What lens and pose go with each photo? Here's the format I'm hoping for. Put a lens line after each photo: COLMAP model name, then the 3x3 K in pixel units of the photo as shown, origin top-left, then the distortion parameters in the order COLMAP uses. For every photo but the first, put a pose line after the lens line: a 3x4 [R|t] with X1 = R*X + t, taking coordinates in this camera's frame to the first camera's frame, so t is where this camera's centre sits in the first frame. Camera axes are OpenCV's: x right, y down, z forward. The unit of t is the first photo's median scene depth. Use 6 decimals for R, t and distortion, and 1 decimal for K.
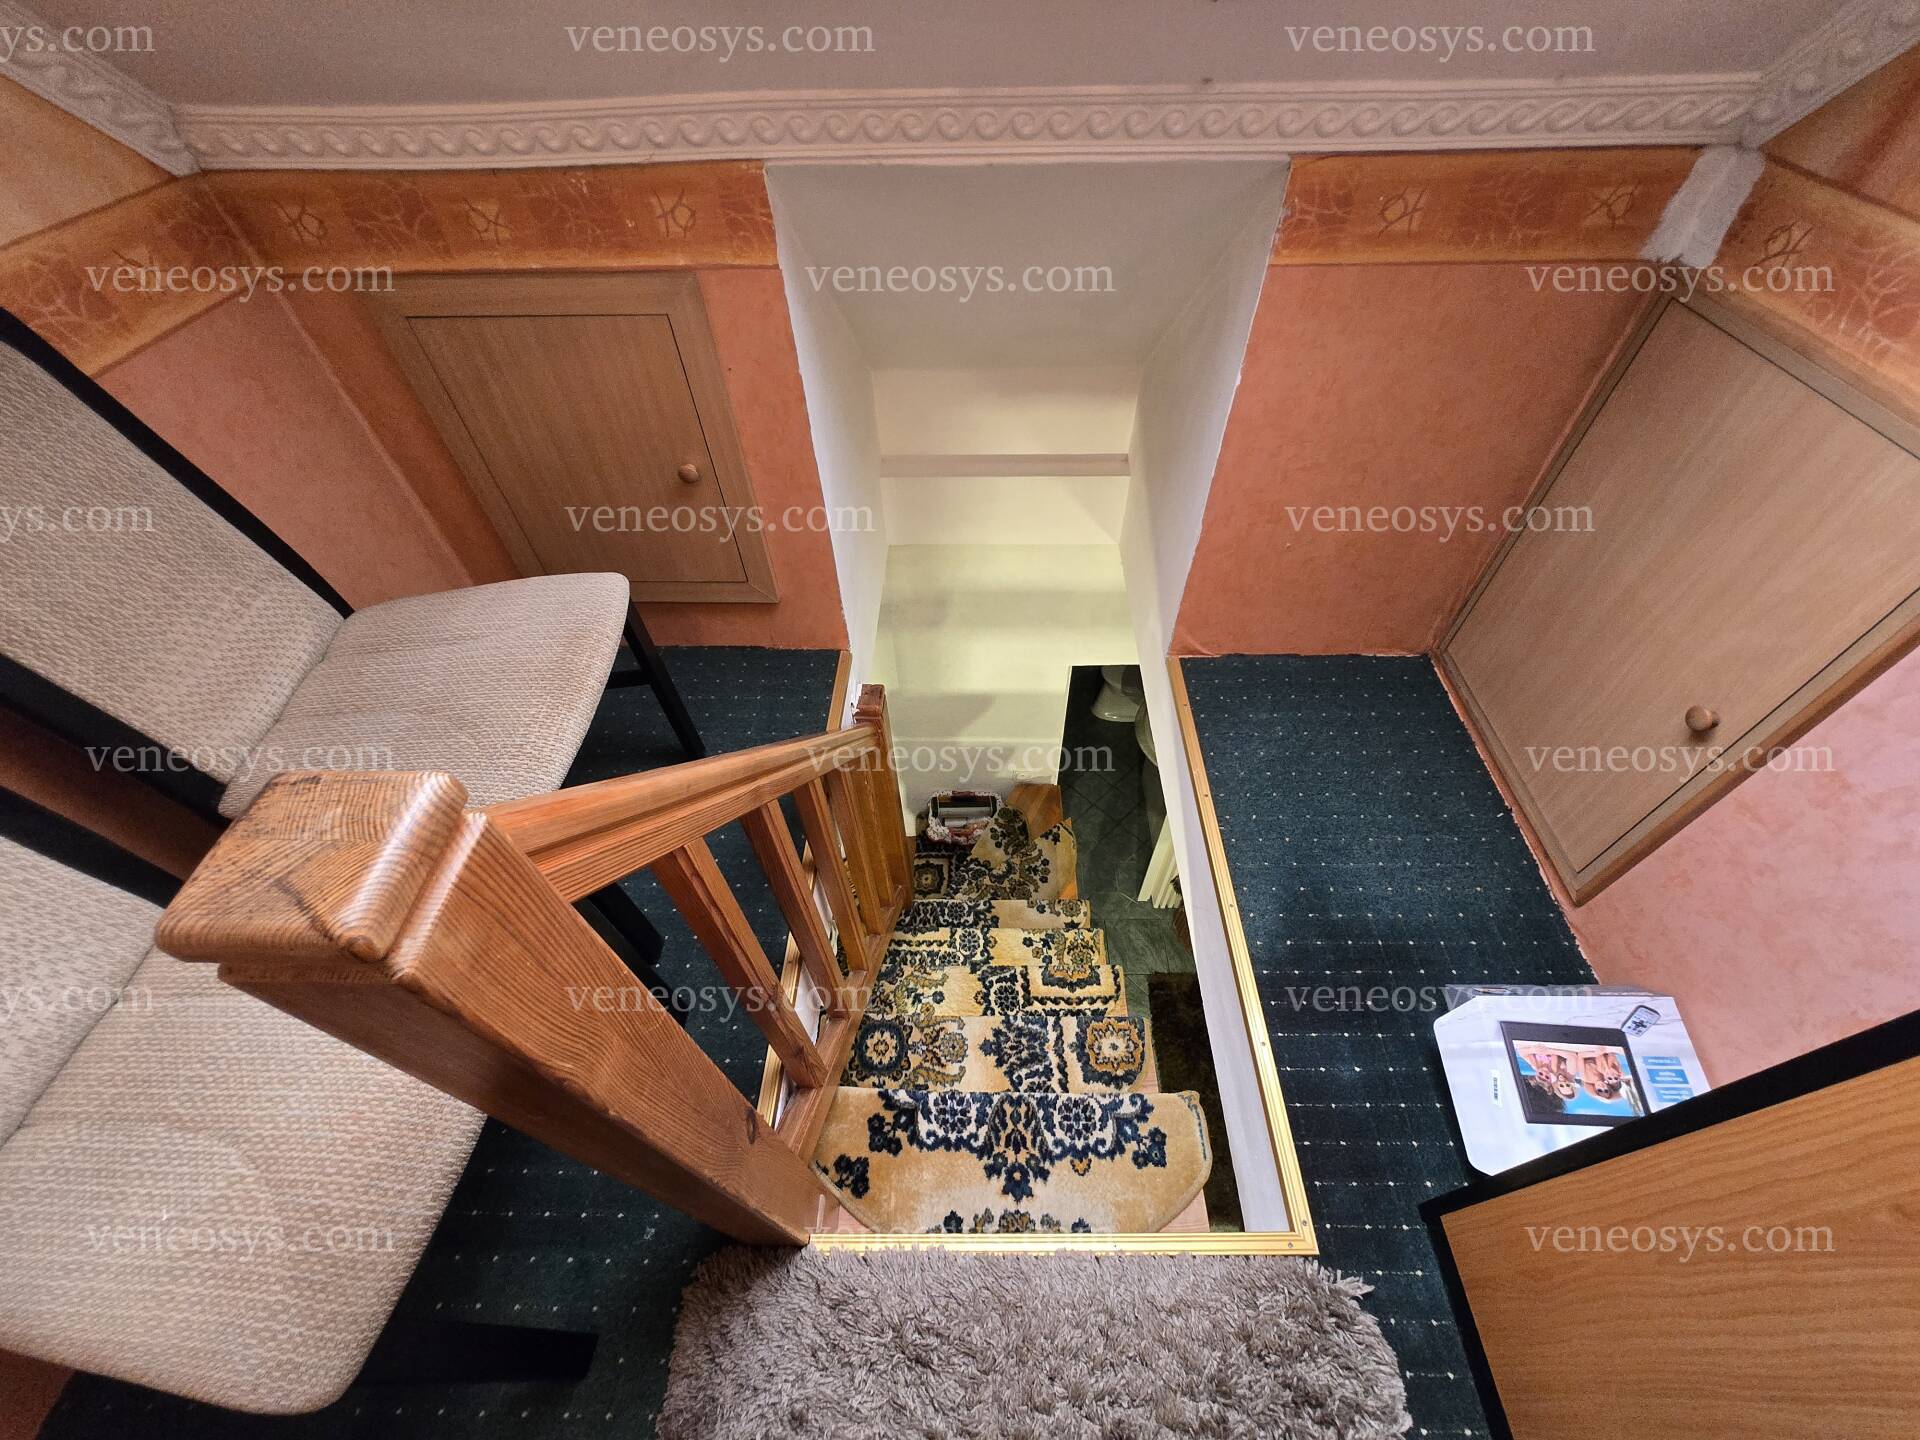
lens RADIAL K [[755.7, 0, 964.0], [0, 755.7, 717.4], [0, 0, 1]] dist [-0.001341, -0.000073]
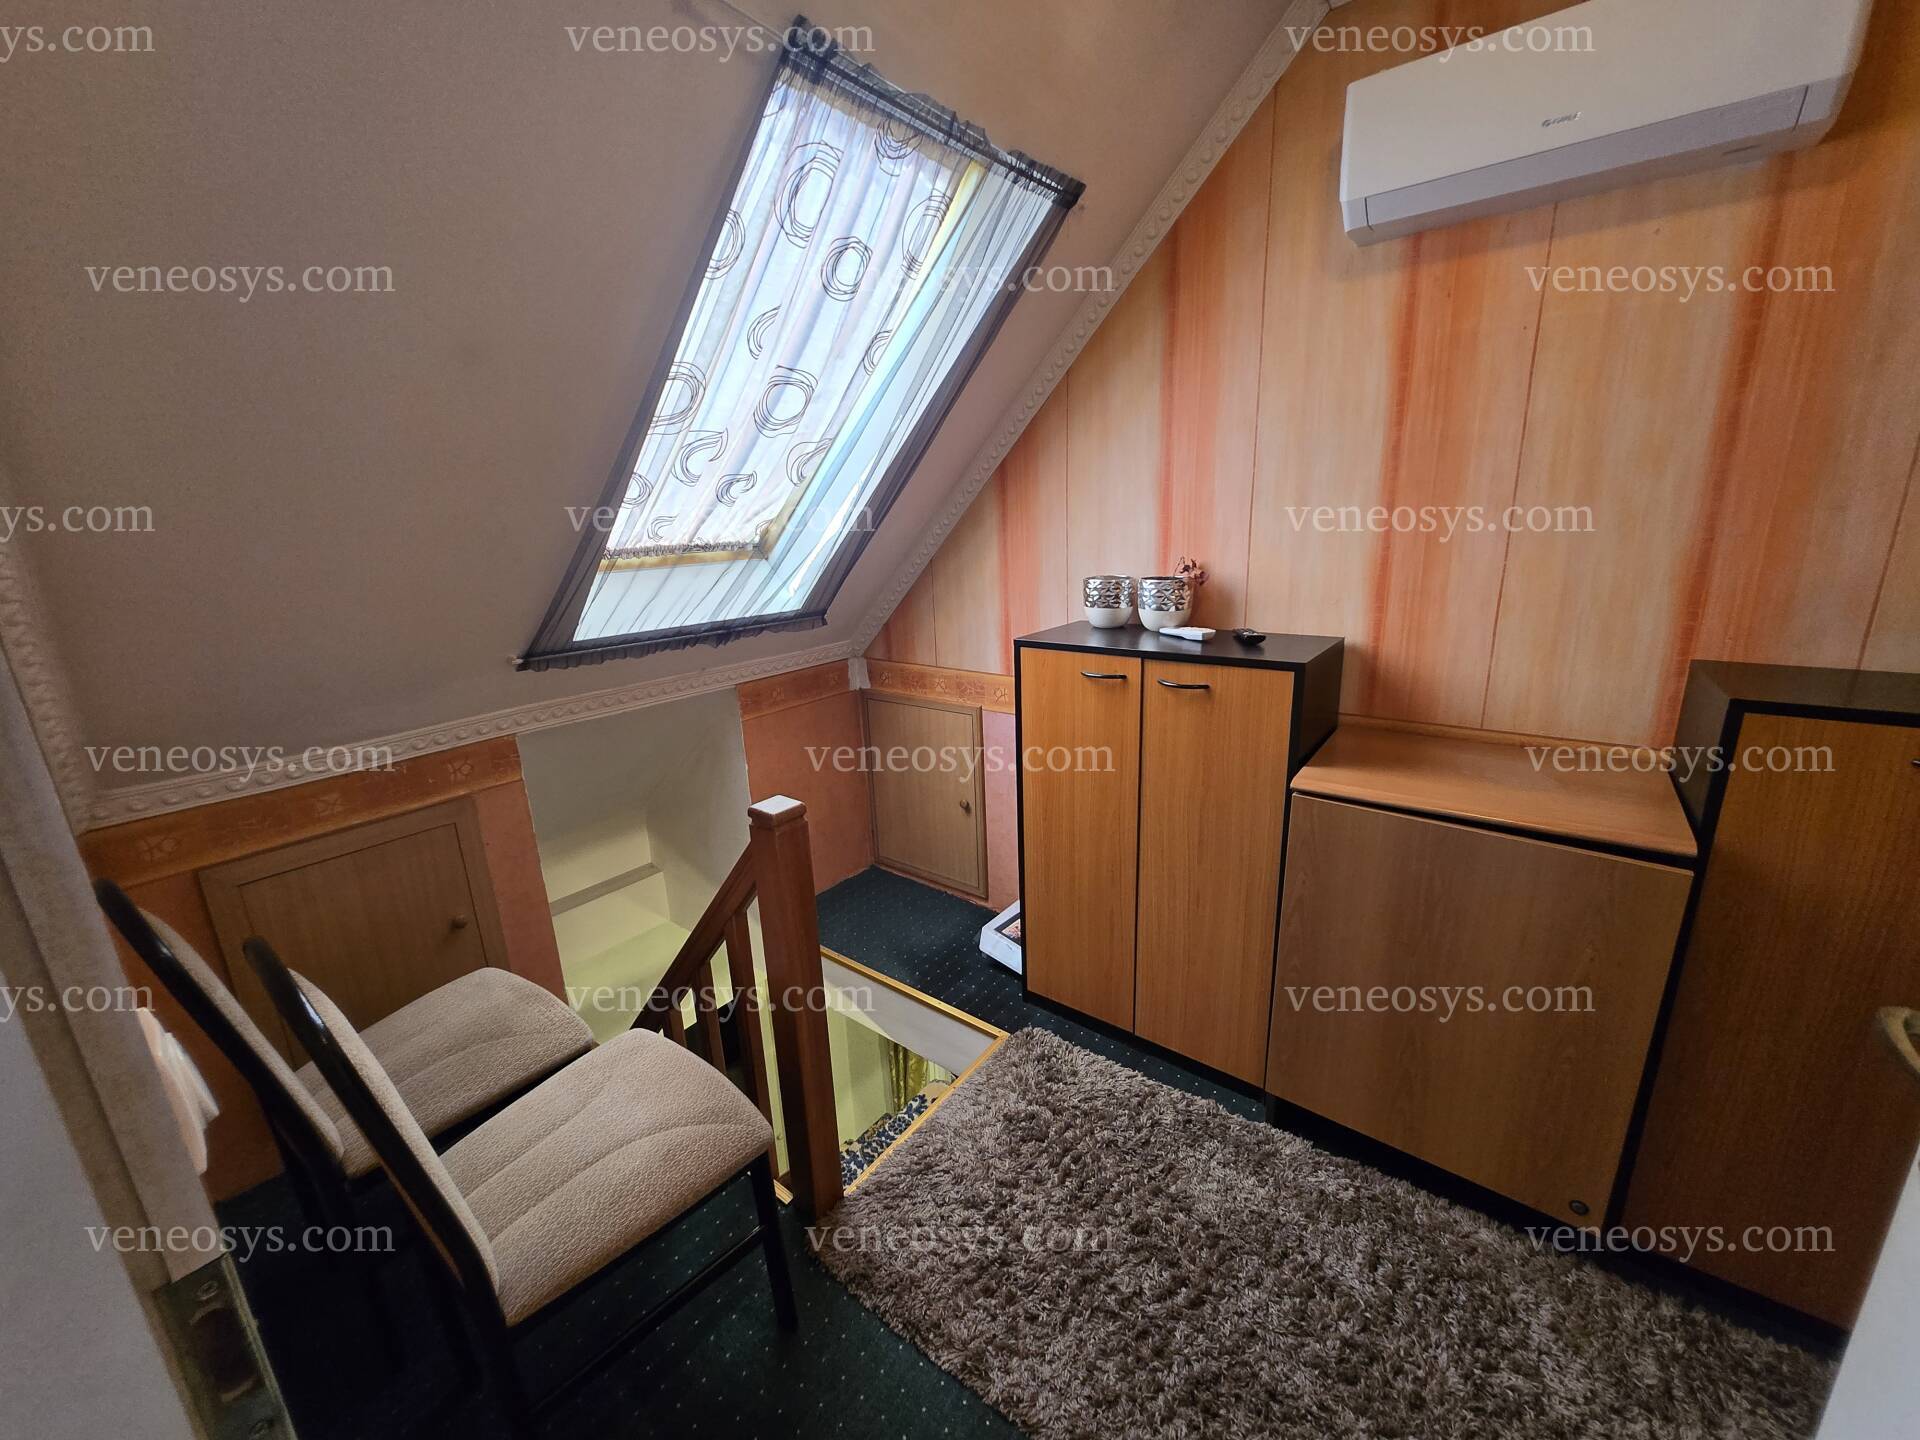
lens RADIAL K [[755.7, 0, 964.9], [0, 755.7, 720.7], [0, 0, 1]] dist [-0.001341, -0.000073]
pose [[0.597871, -0.212461, 0.772923, -1.043967], [0.625709, 0.726392, -0.284328, 0.538995], [-0.501037, 0.653616, 0.567228, -0.737875]]
